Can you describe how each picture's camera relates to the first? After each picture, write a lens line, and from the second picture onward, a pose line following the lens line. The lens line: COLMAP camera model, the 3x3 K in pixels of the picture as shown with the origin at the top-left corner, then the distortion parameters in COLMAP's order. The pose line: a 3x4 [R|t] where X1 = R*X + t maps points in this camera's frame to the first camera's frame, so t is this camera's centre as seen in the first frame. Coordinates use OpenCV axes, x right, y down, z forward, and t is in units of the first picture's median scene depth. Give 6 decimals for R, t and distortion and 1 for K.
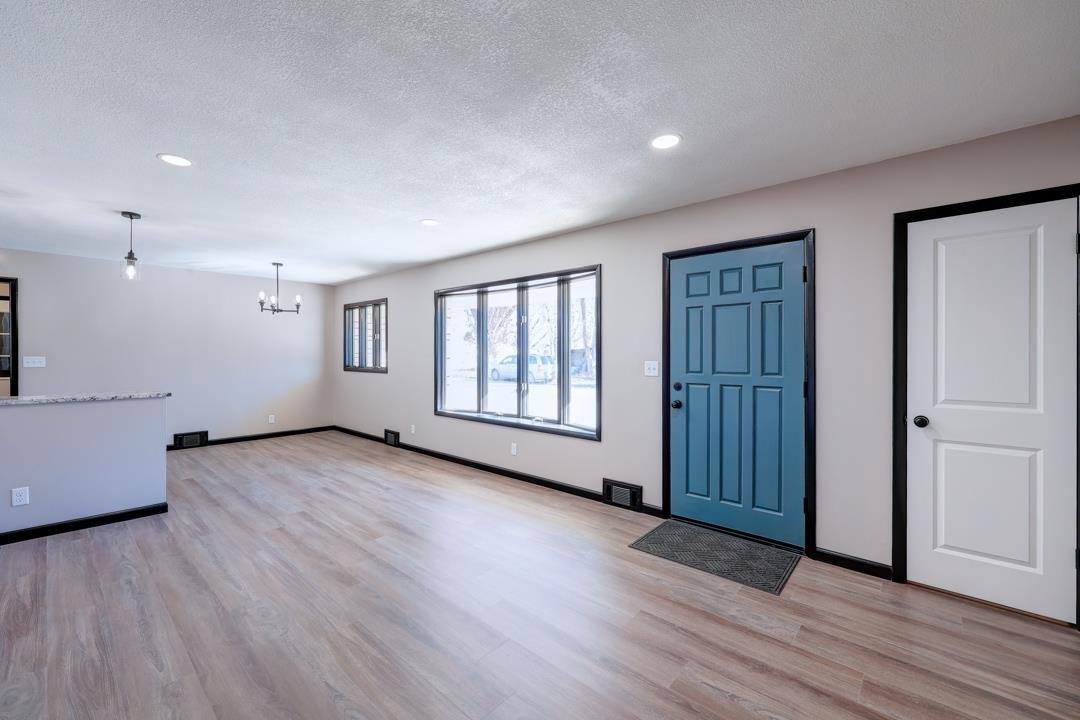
lens RADIAL K [[440.3, 0, 529.6], [0, 440.3, 362.0], [0, 0, 1]] dist [-0.003043, -0.001366]
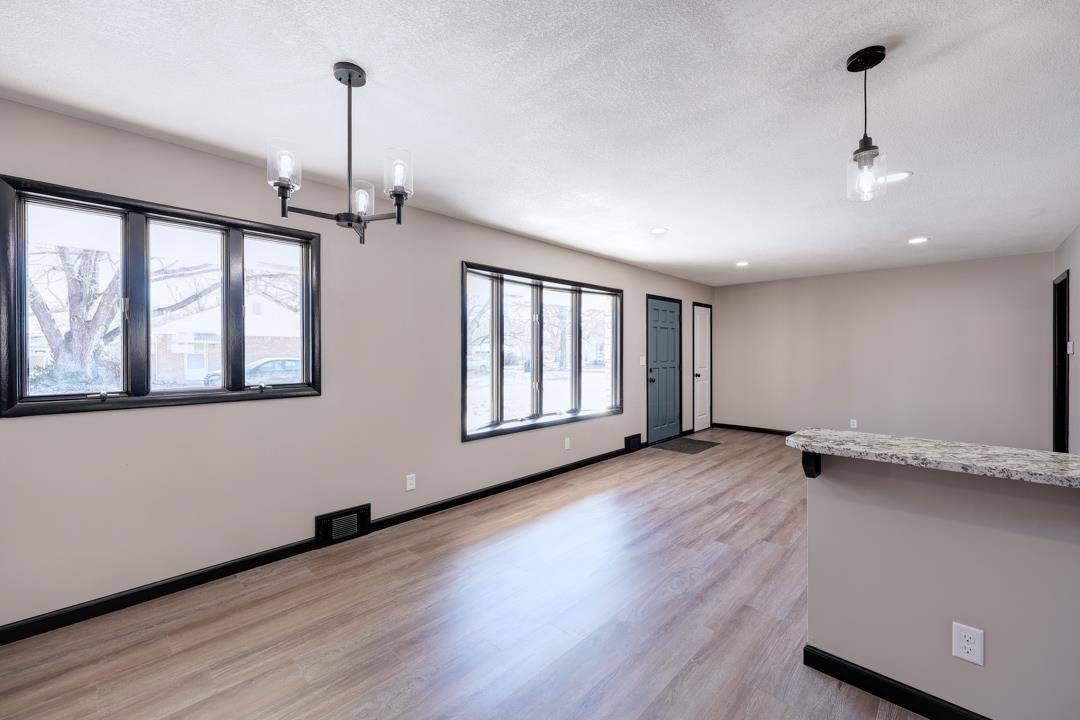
lens RADIAL K [[440.3, 0, 535.7], [0, 440.3, 363.4], [0, 0, 1]] dist [-0.003043, -0.001366]
pose [[0.032764, -0.029503, 0.999028, -1.354096], [0.021598, 0.999352, 0.028804, -0.030892], [-0.999230, 0.020633, 0.033380, 1.304349]]
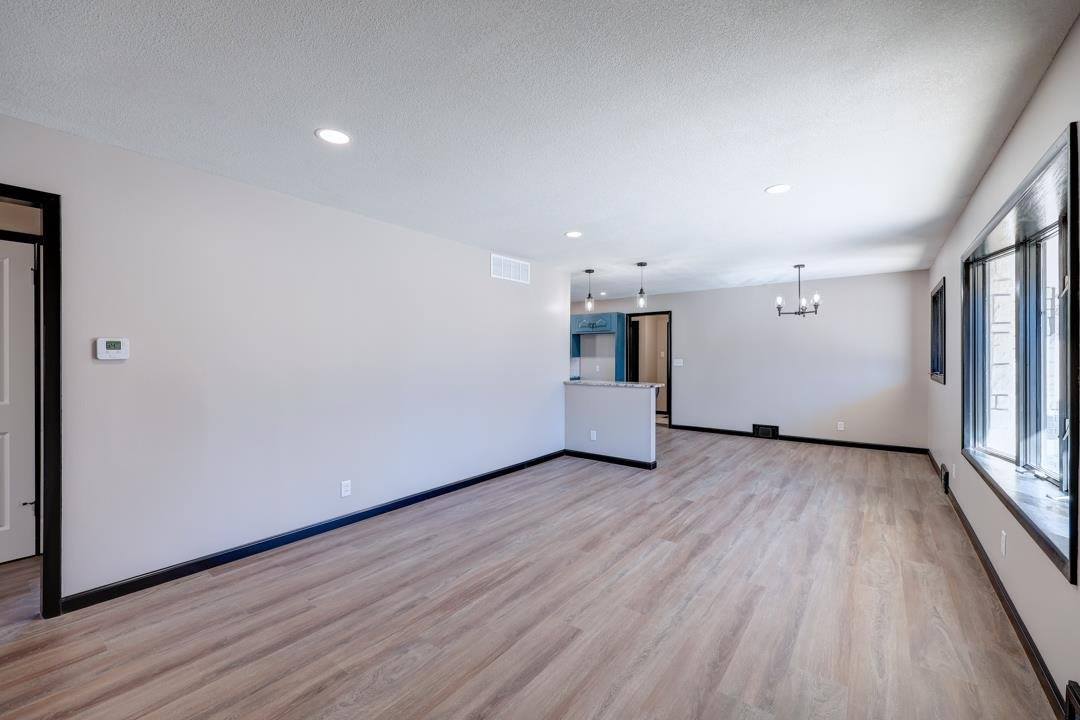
lens RADIAL K [[440.3, 0, 553.3], [0, 440.3, 351.1], [0, 0, 1]] dist [-0.003043, -0.001366]
pose [[0.103426, -0.014765, -0.994528, 0.529446], [-0.021341, 0.999627, -0.017060, -0.004521], [0.994408, 0.022989, 0.103072, 0.534957]]
